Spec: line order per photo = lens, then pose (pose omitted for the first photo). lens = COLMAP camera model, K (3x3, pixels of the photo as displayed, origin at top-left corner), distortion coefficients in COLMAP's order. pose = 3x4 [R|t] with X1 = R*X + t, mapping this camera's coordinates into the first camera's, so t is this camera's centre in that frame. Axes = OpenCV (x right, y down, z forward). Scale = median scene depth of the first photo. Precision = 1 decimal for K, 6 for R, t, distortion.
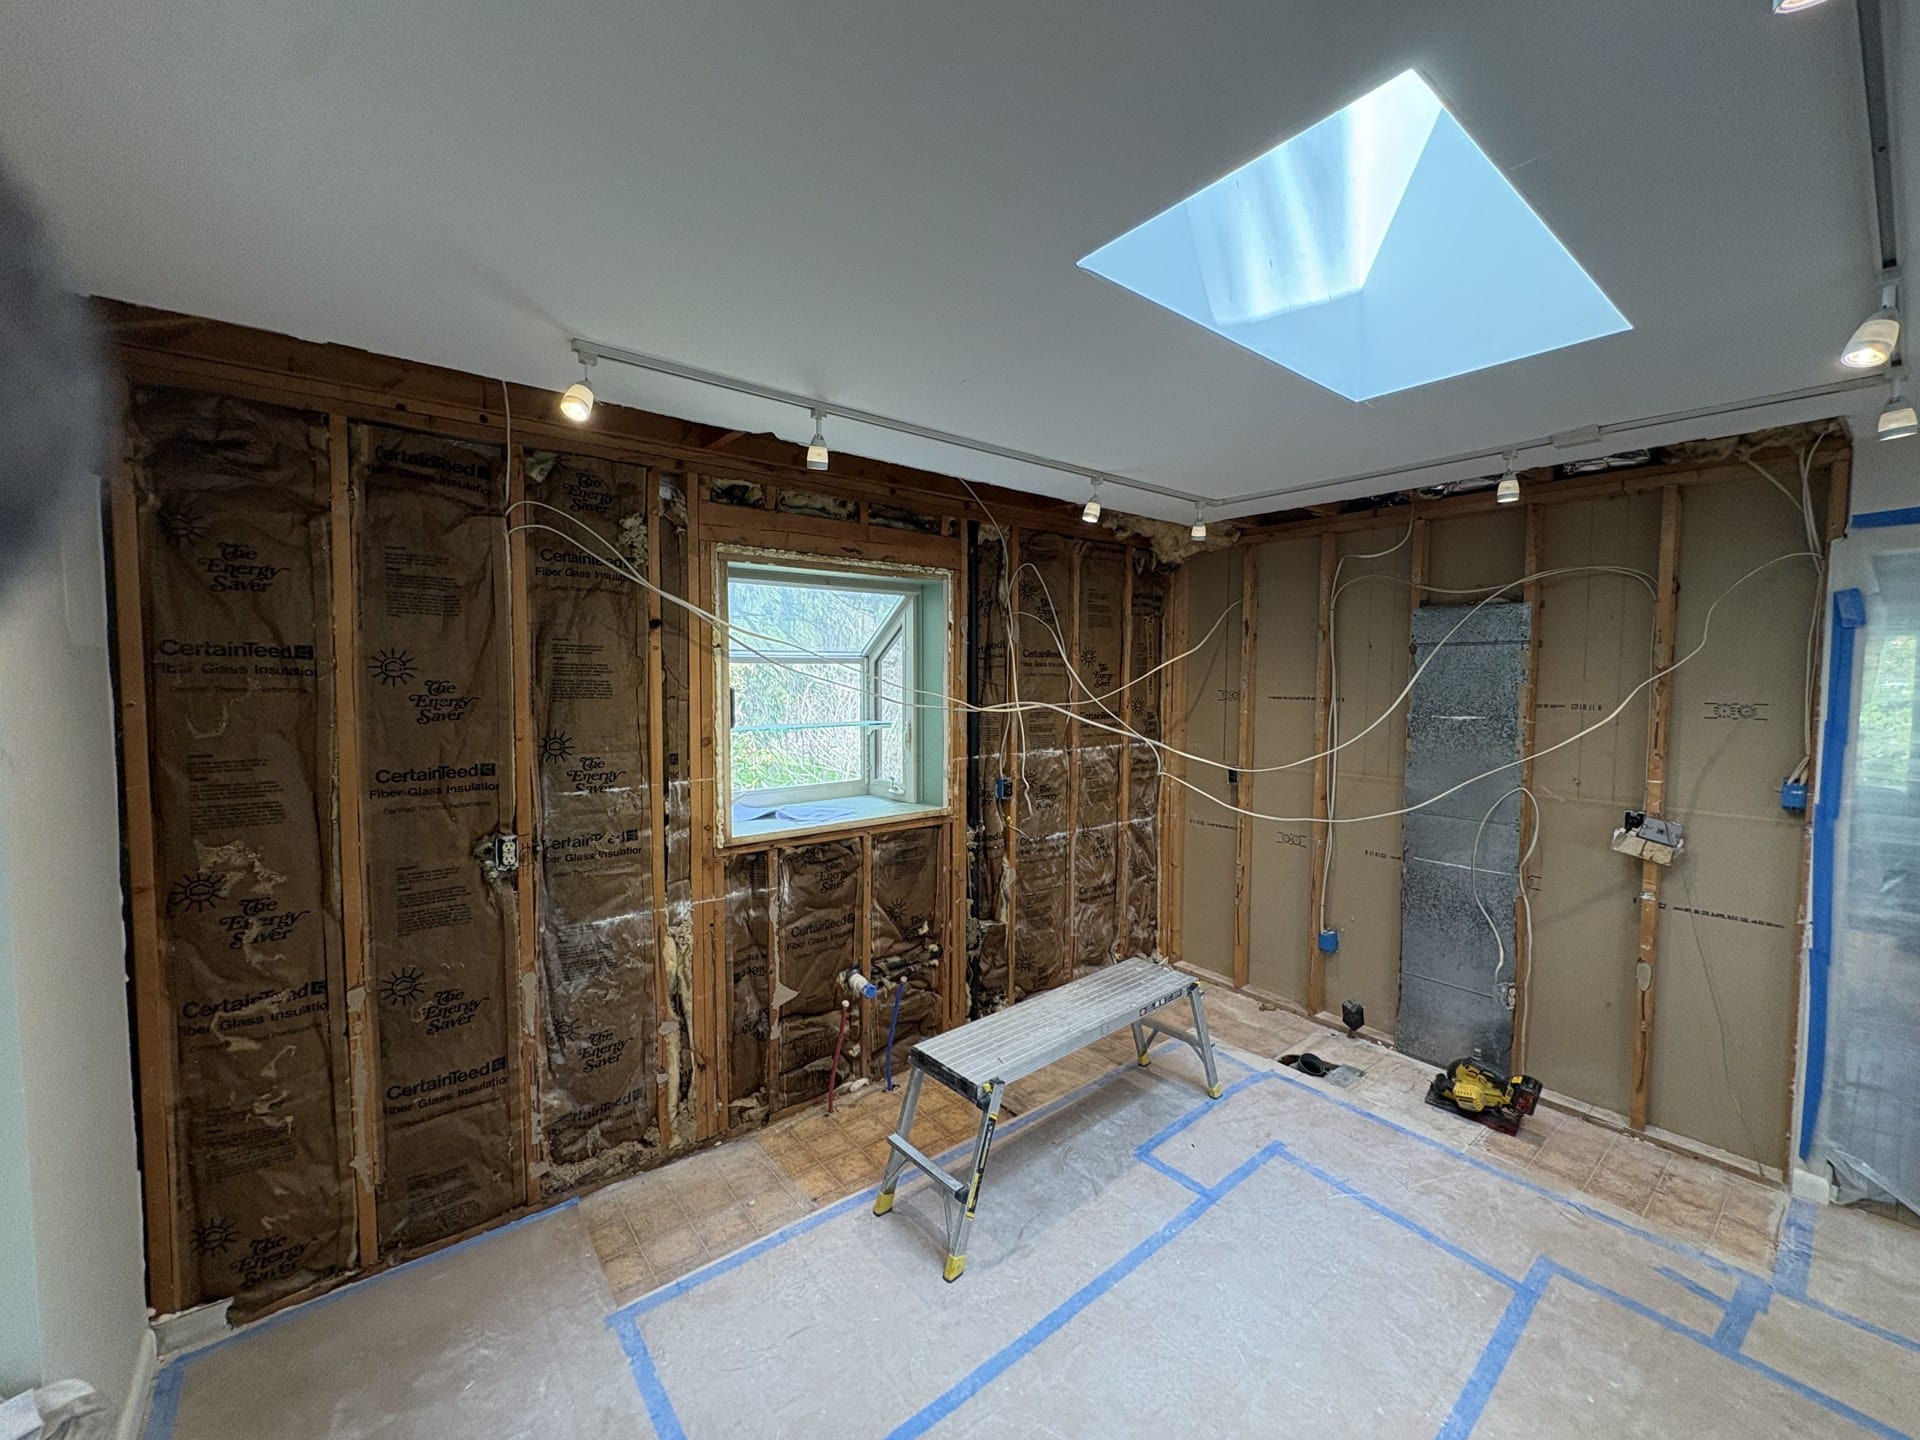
lens RADIAL K [[761.4, 0, 961.1], [0, 761.4, 722.7], [0, 0, 1]] dist [0.000196, 0.000362]
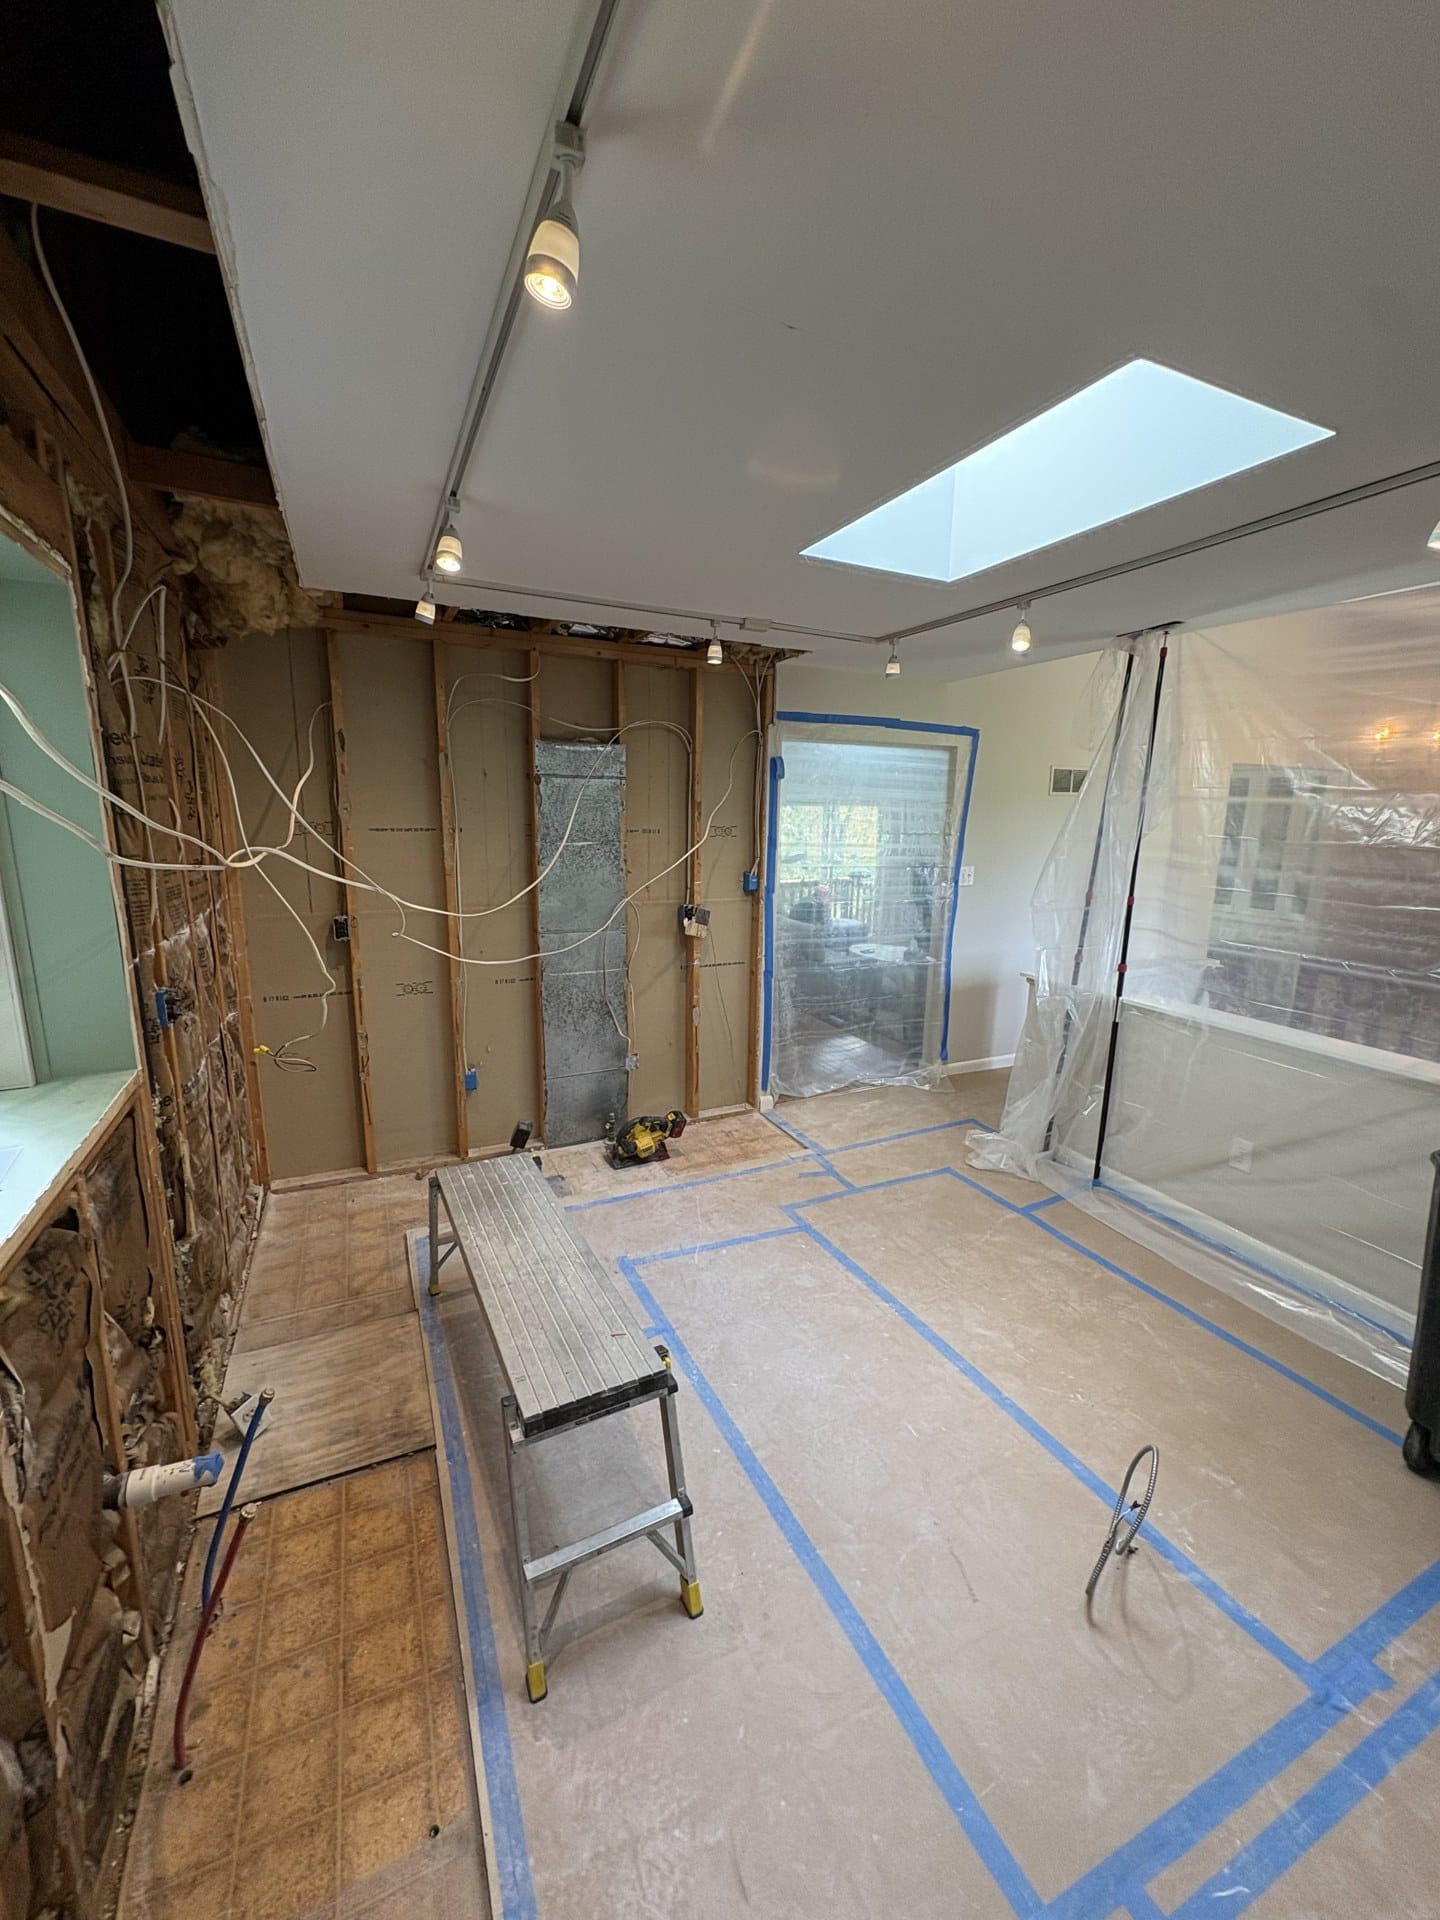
lens RADIAL K [[761.4, 0, 719.4], [0, 761.4, 962.7], [0, 0, 1]] dist [0.000196, 0.000362]
pose [[0.228557, -0.190586, 0.954693, -0.477228], [0.046478, 0.981668, 0.184844, -0.037556], [-0.972421, 0.002125, 0.233225, 0.618966]]
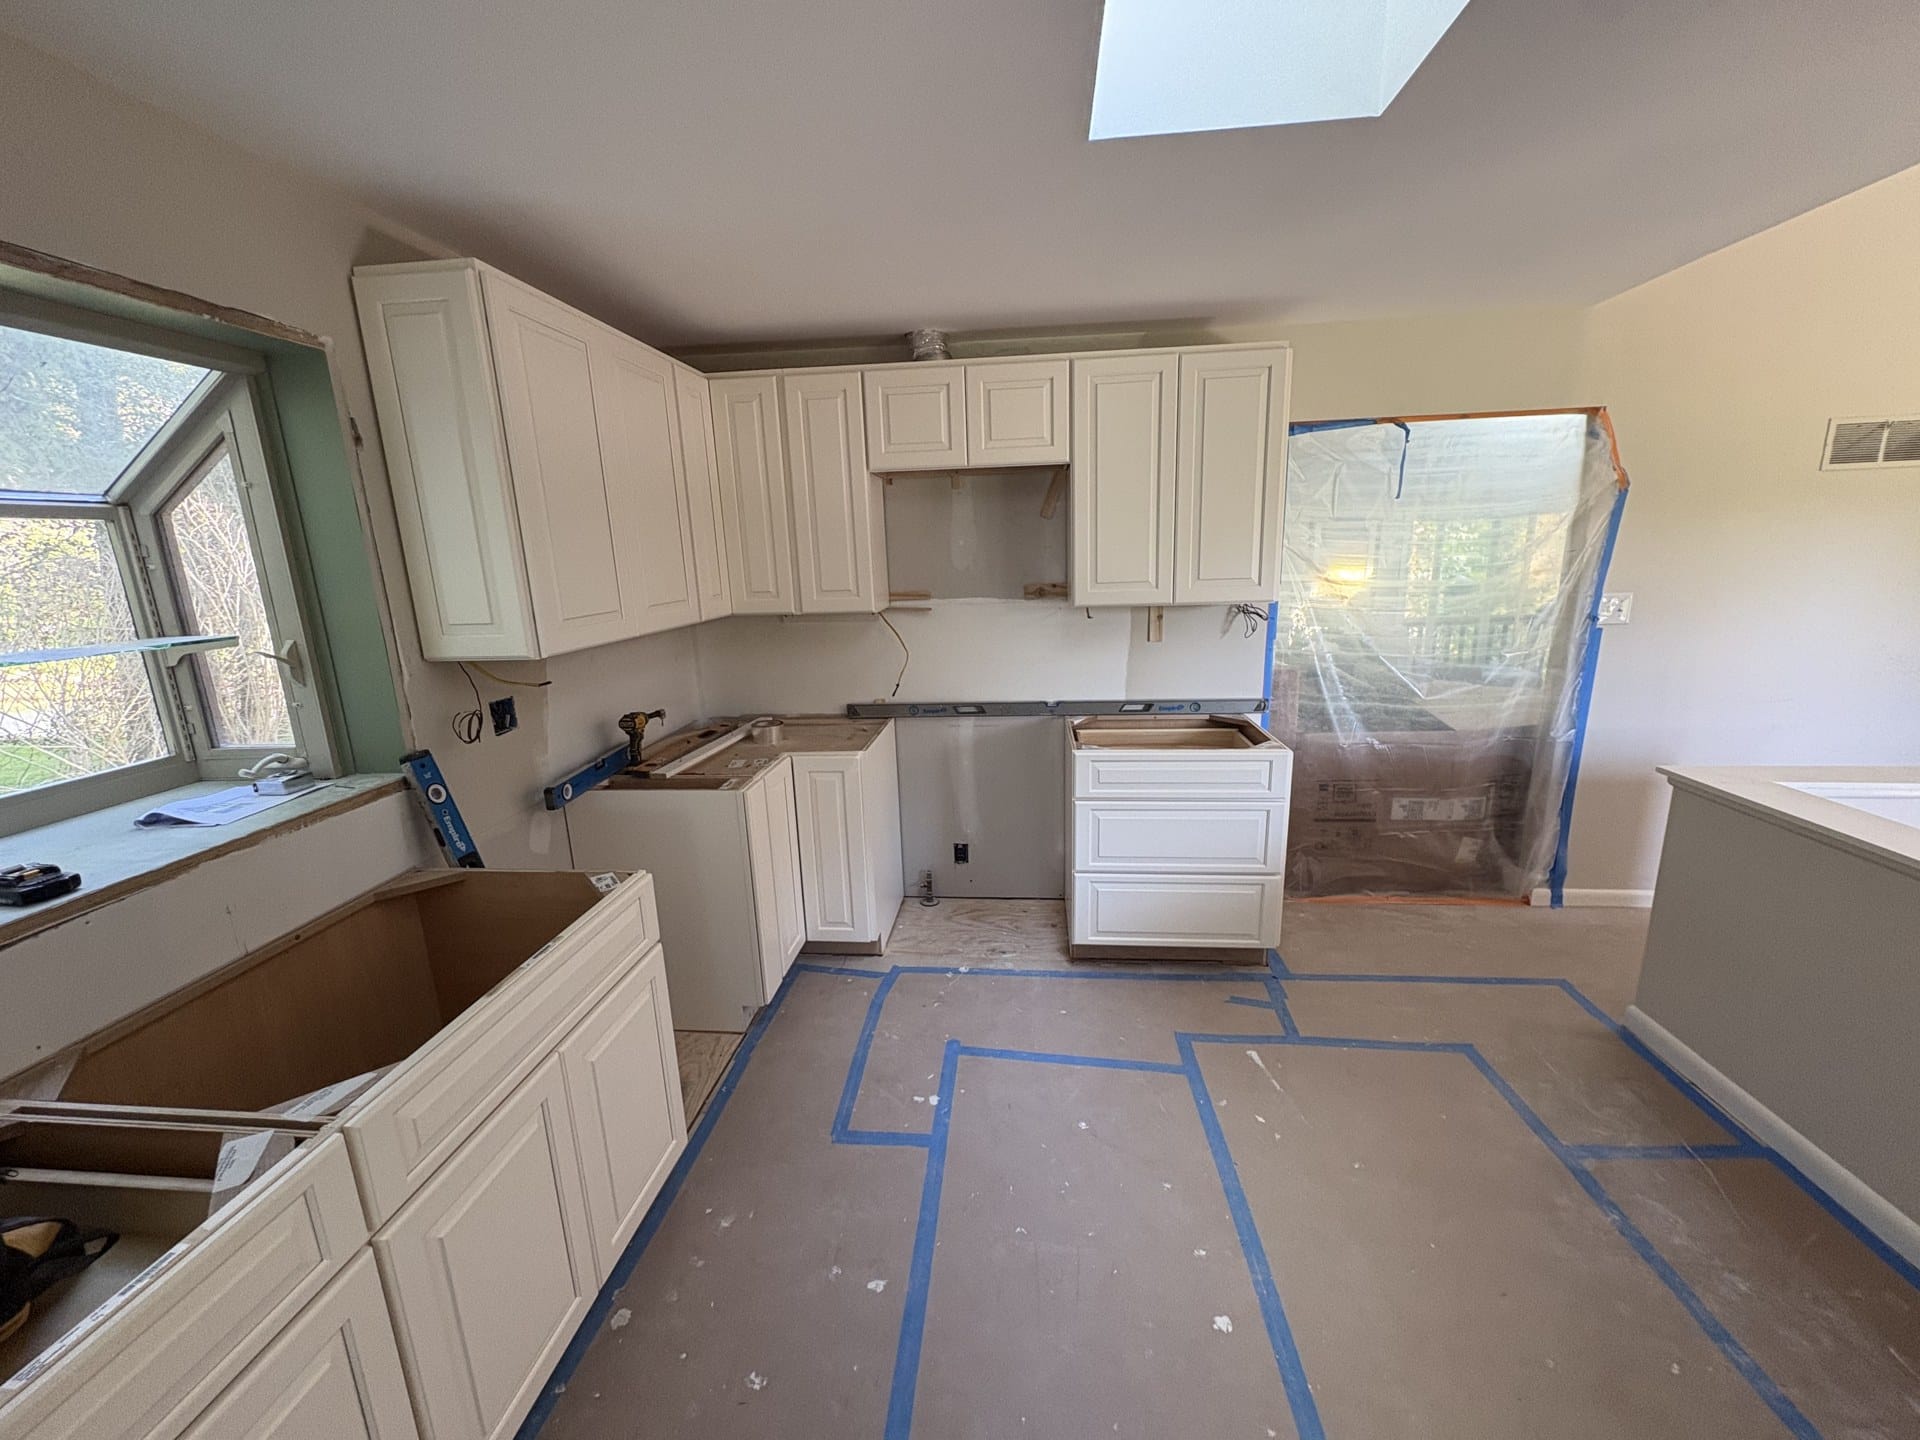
lens RADIAL K [[761.4, 0, 961.1], [0, 761.4, 722.7], [0, 0, 1]] dist [0.000196, 0.000362]
pose [[0.701862, -0.184792, 0.687925, -0.143600], [0.075022, 0.979569, 0.186592, -0.002074], [-0.708351, -0.079353, 0.701386, 0.366098]]
